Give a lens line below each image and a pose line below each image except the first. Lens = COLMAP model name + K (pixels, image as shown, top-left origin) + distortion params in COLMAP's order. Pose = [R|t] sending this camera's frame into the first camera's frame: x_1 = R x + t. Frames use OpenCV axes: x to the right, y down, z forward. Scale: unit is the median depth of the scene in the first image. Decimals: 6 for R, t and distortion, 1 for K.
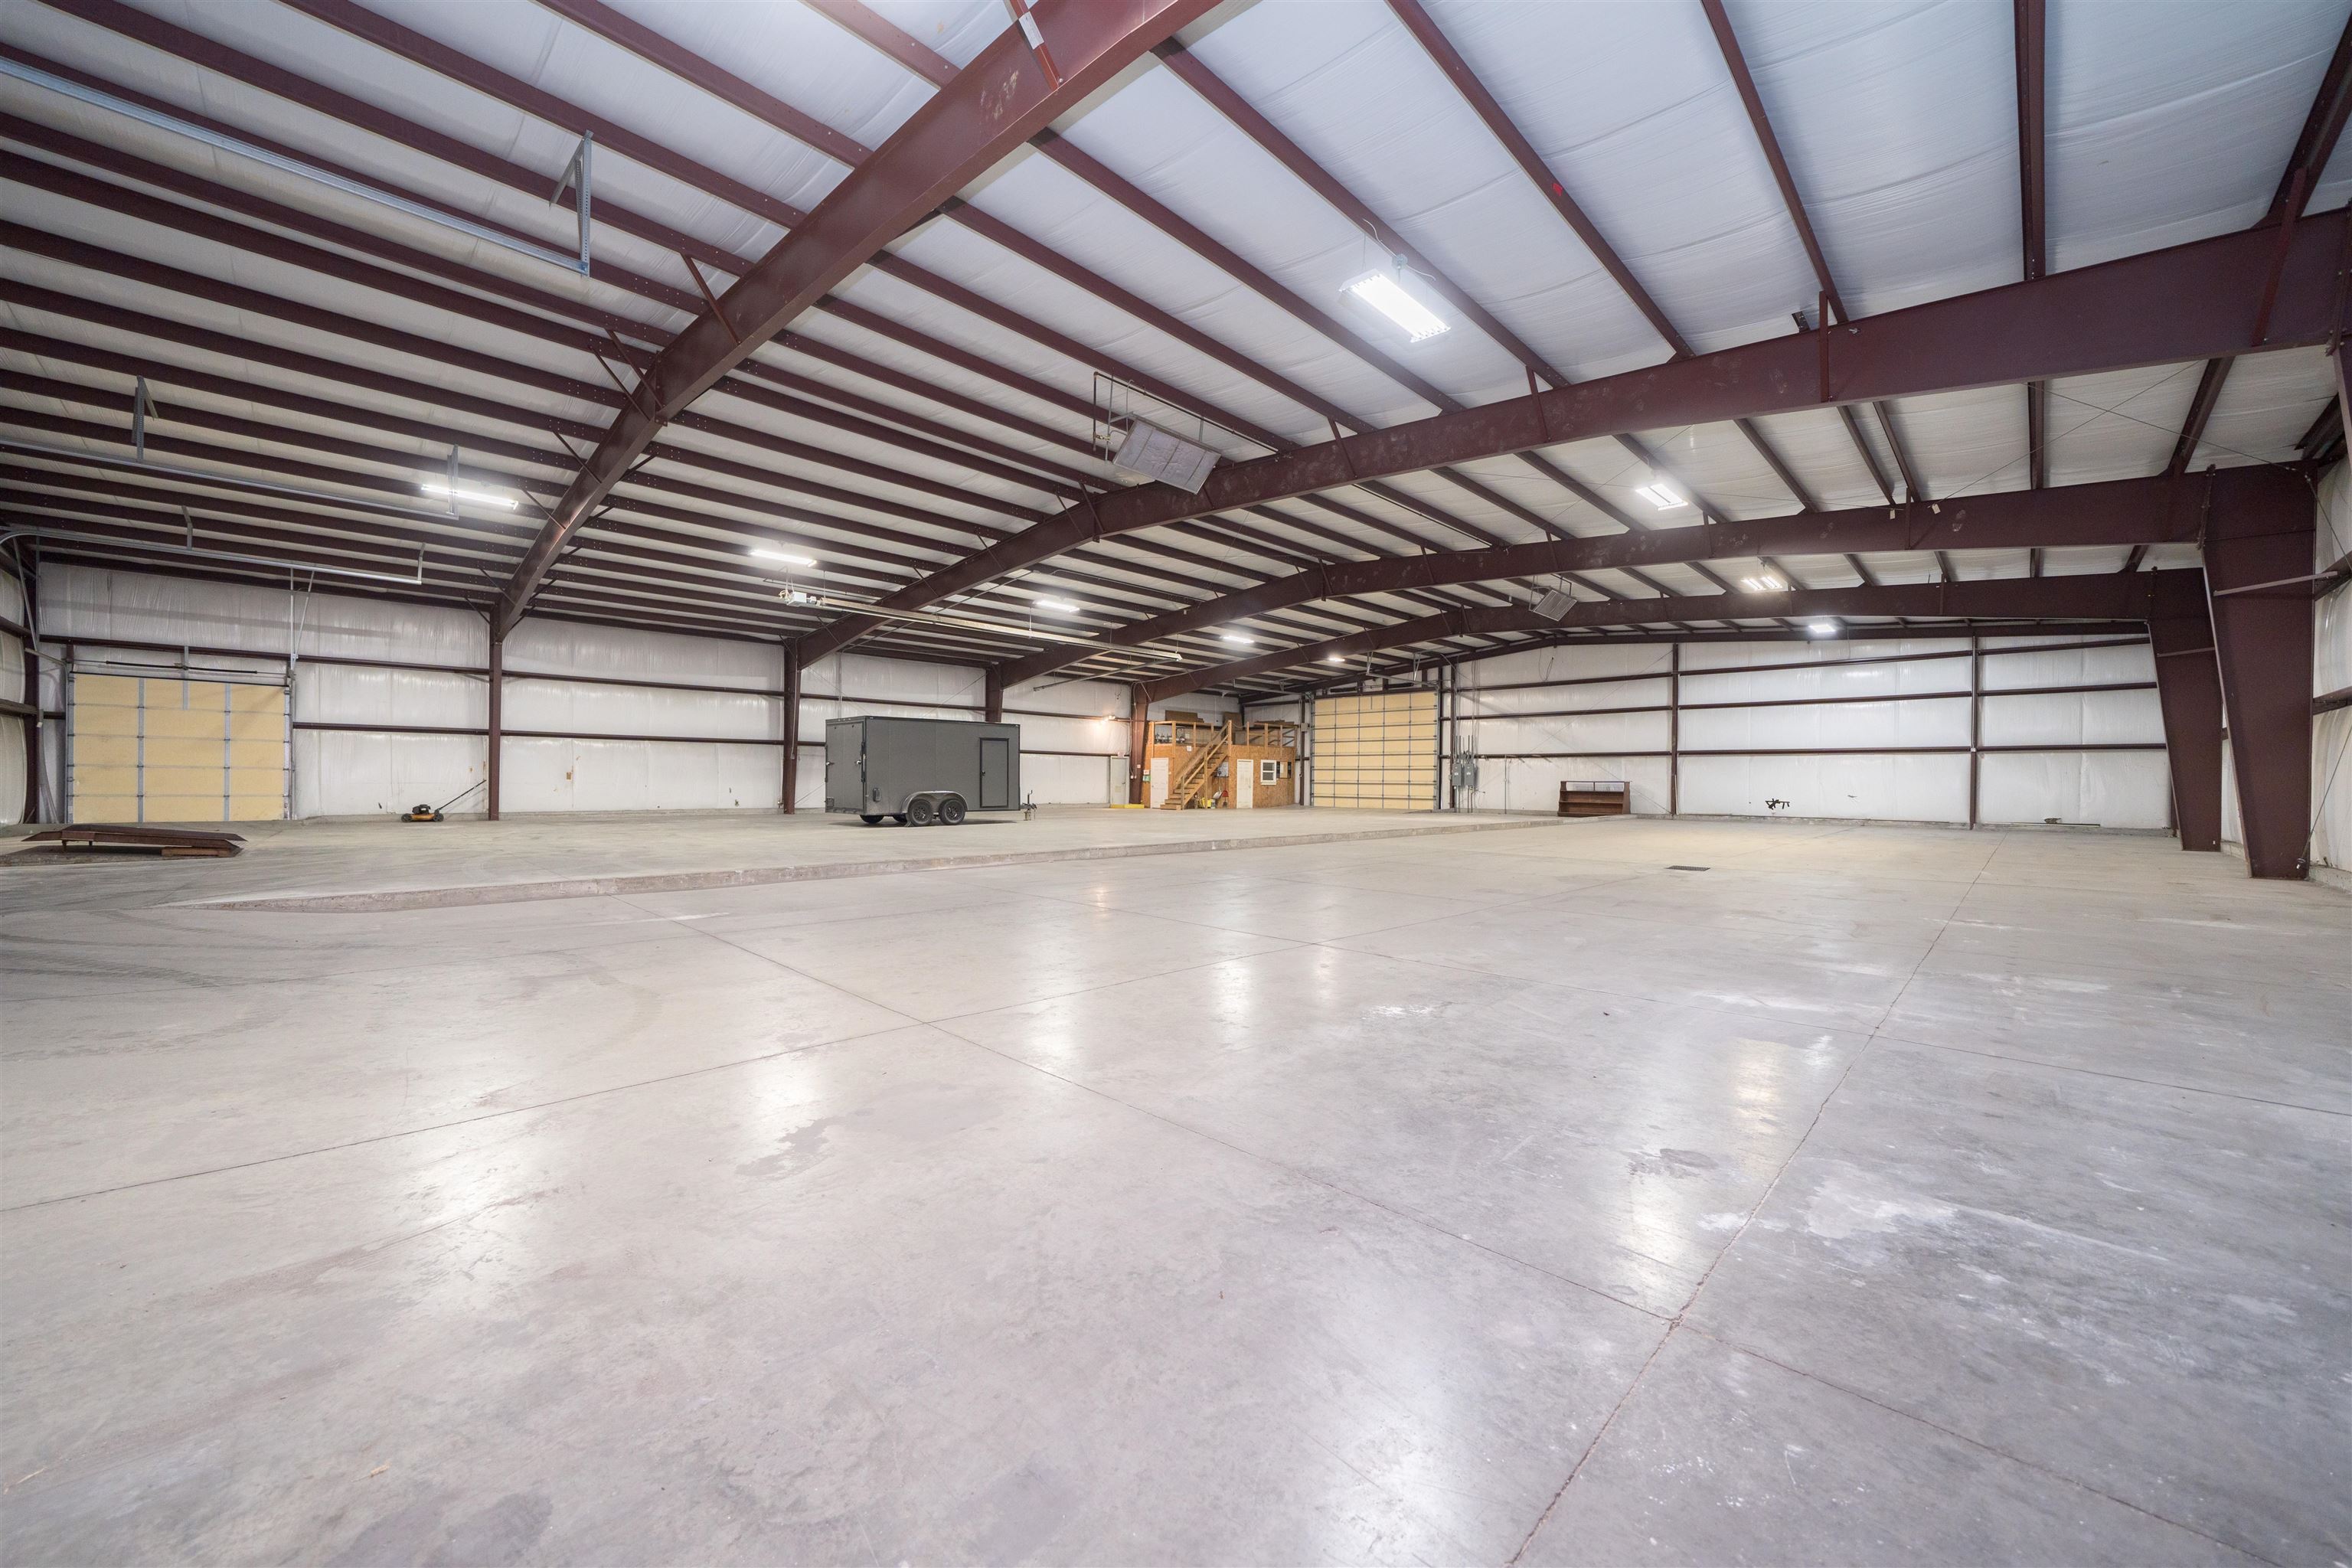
lens RADIAL K [[873.8, 0, 1185.0], [0, 873.8, 794.2], [0, 0, 1]] dist [0.001636, 0.000191]
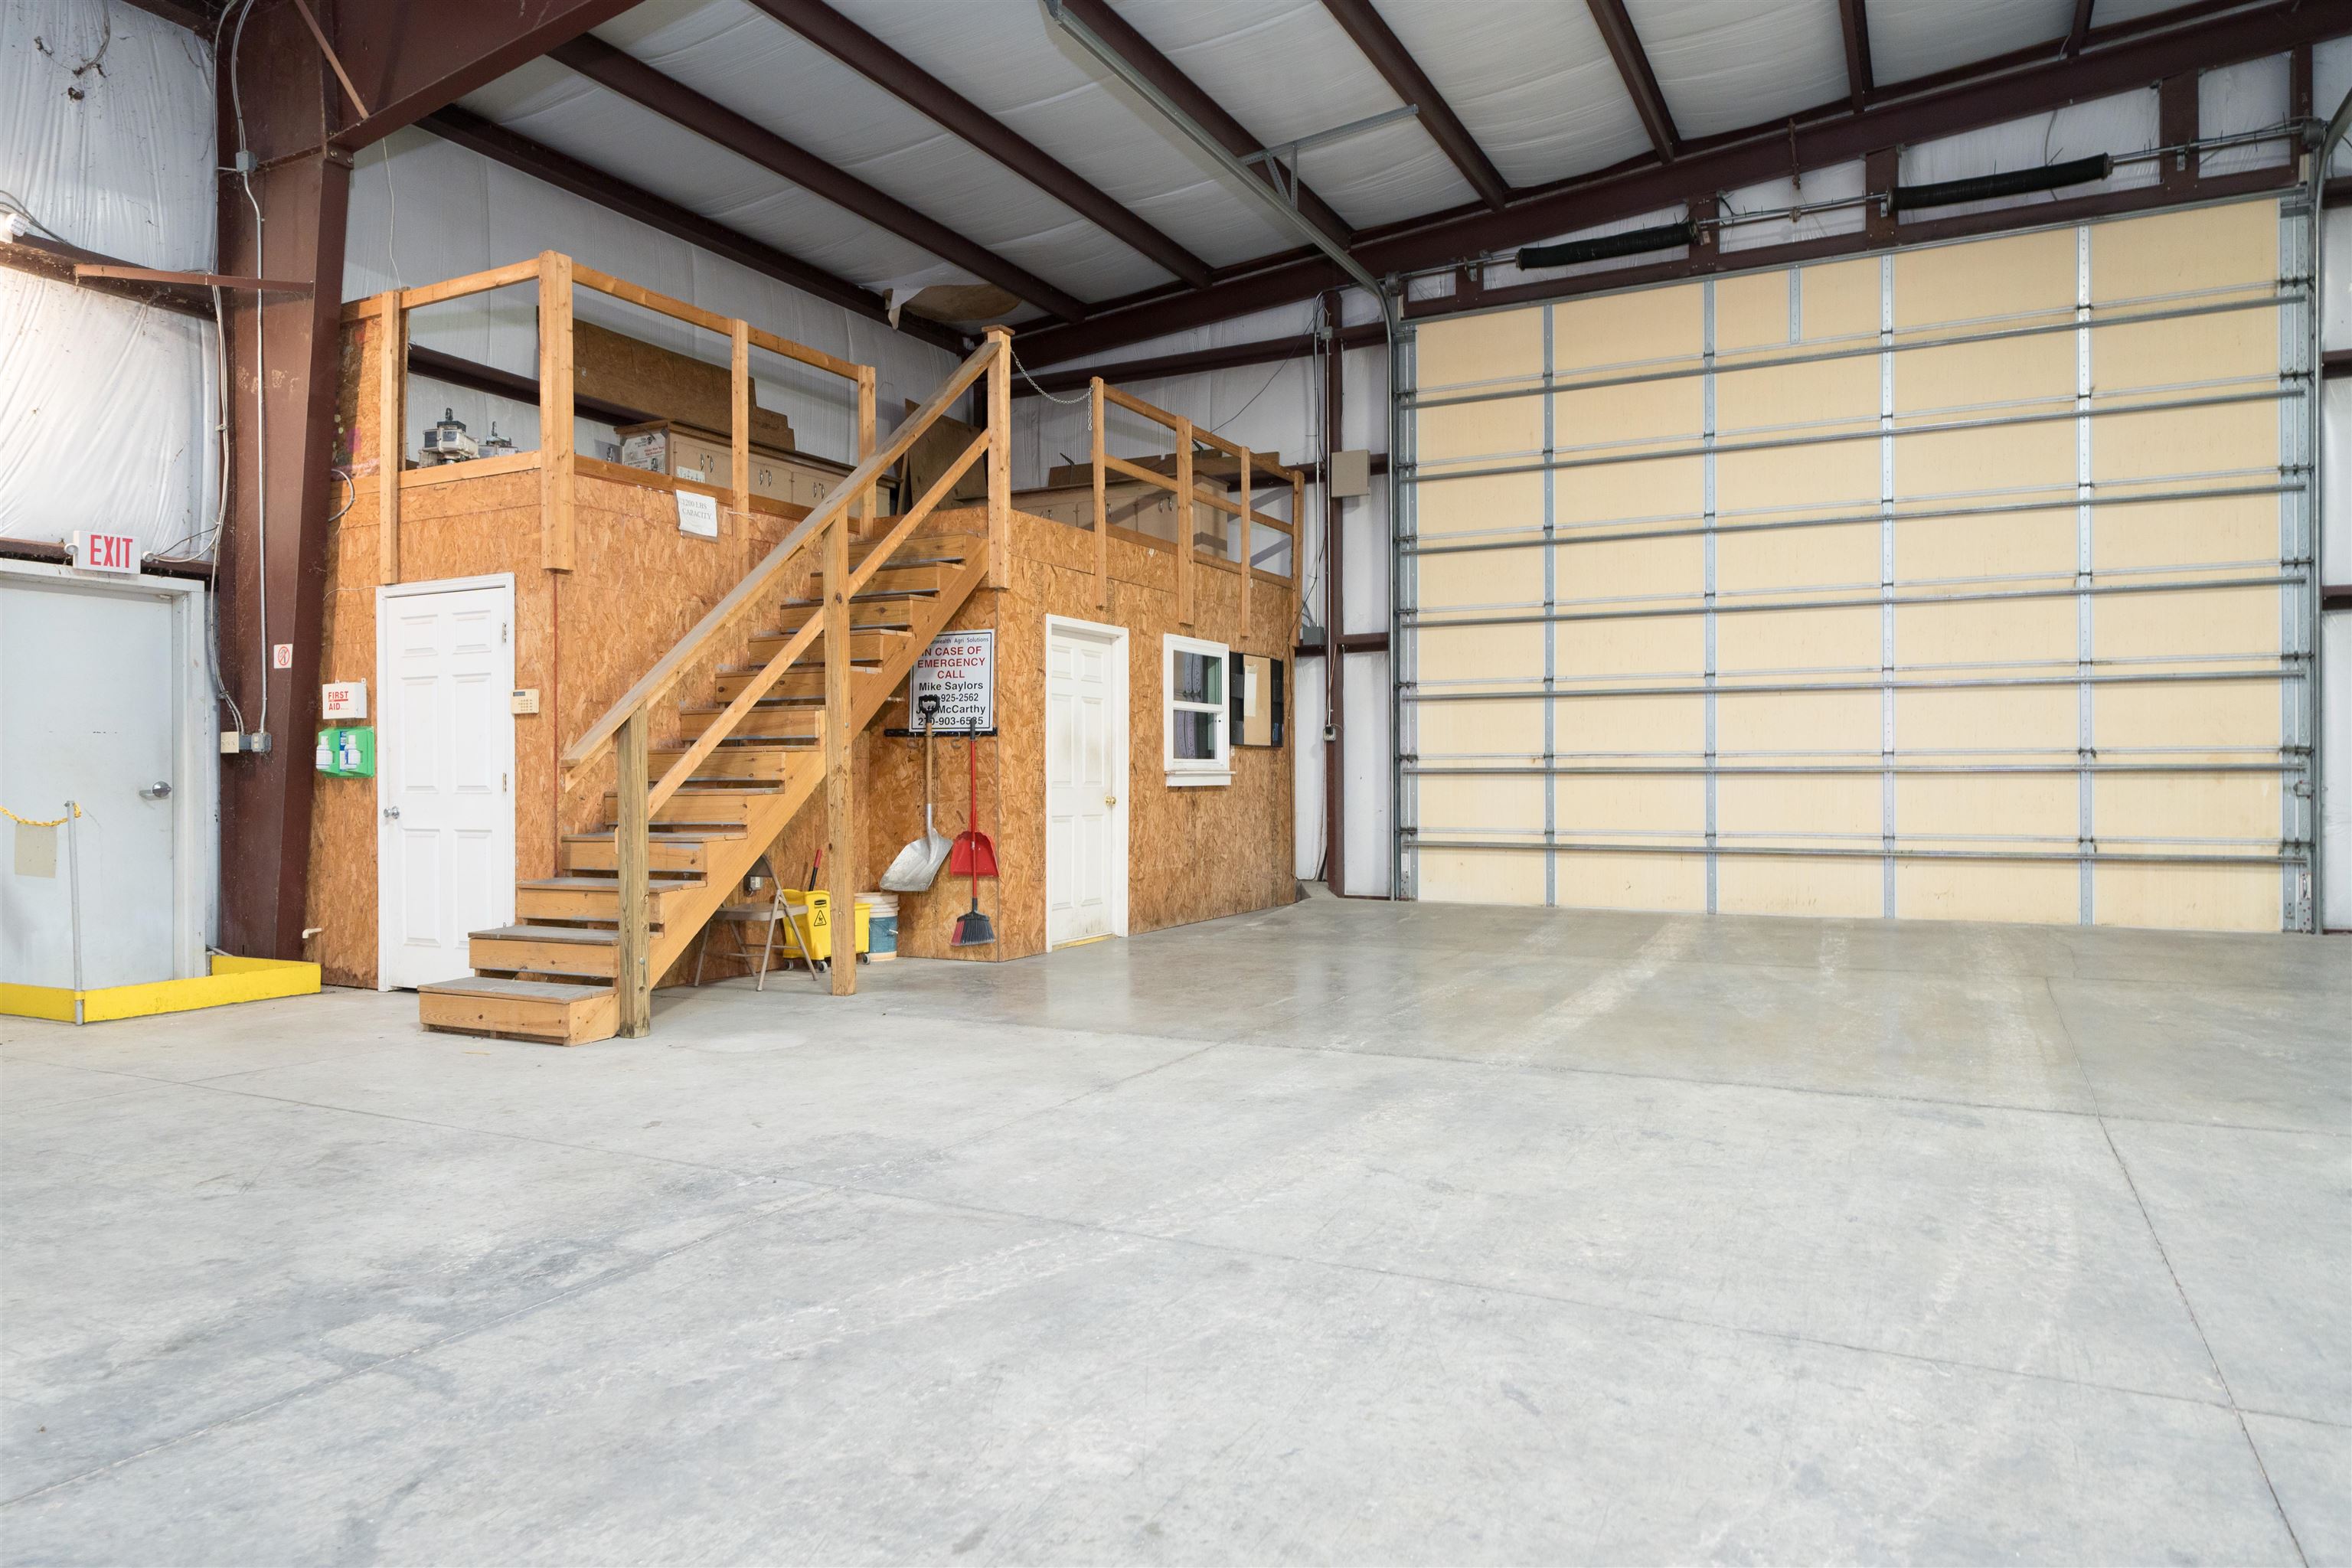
lens RADIAL K [[1458.6, 0, 1174.2], [0, 1458.6, 774.0], [0, 0, 1]] dist [-0.003314, -0.001221]
pose [[0.953593, -0.013591, 0.300792, 0.006556], [0.018111, 0.999761, -0.012247, -0.010404], [-0.300554, 0.017126, 0.953611, 0.795739]]
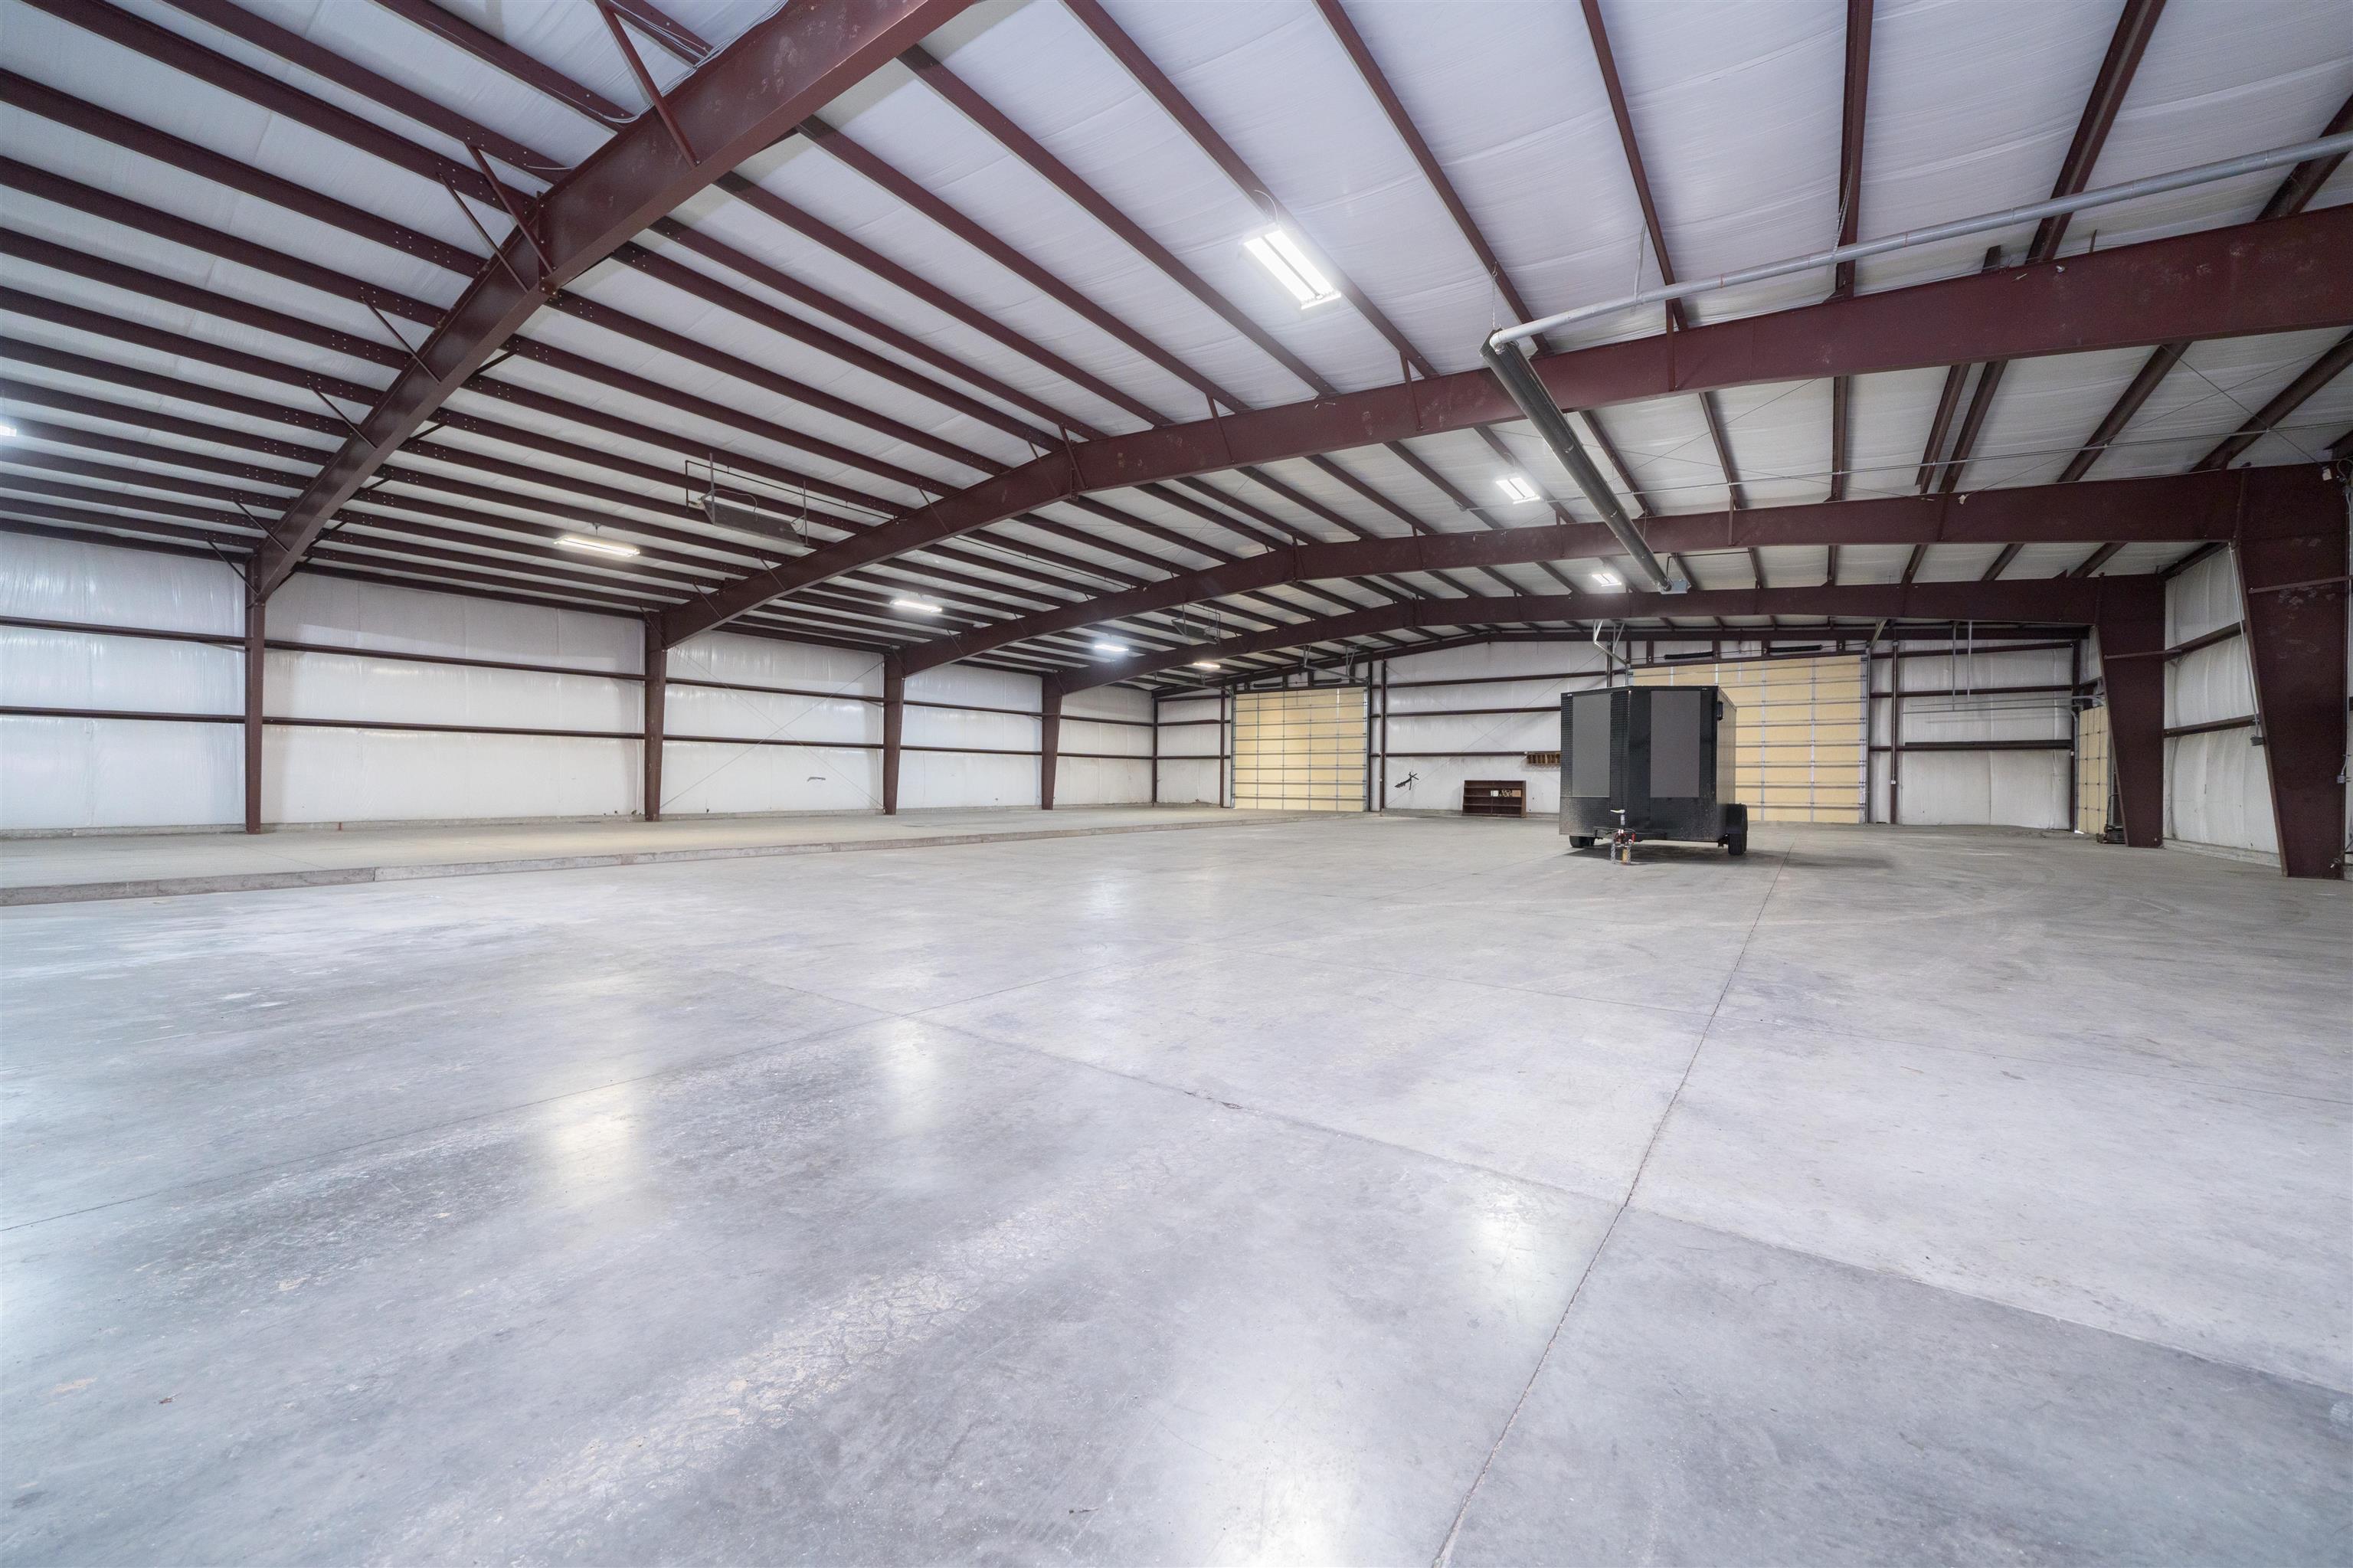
lens RADIAL K [[877.0, 0, 1176.5], [0, 877.0, 784.0], [0, 0, 1]] dist [0.000566, 0.000291]
pose [[0.988284, -0.000617, 0.152626, -0.067642], [0.003090, 0.999868, -0.015968, 0.003839], [-0.152596, 0.016253, 0.988155, 0.069963]]
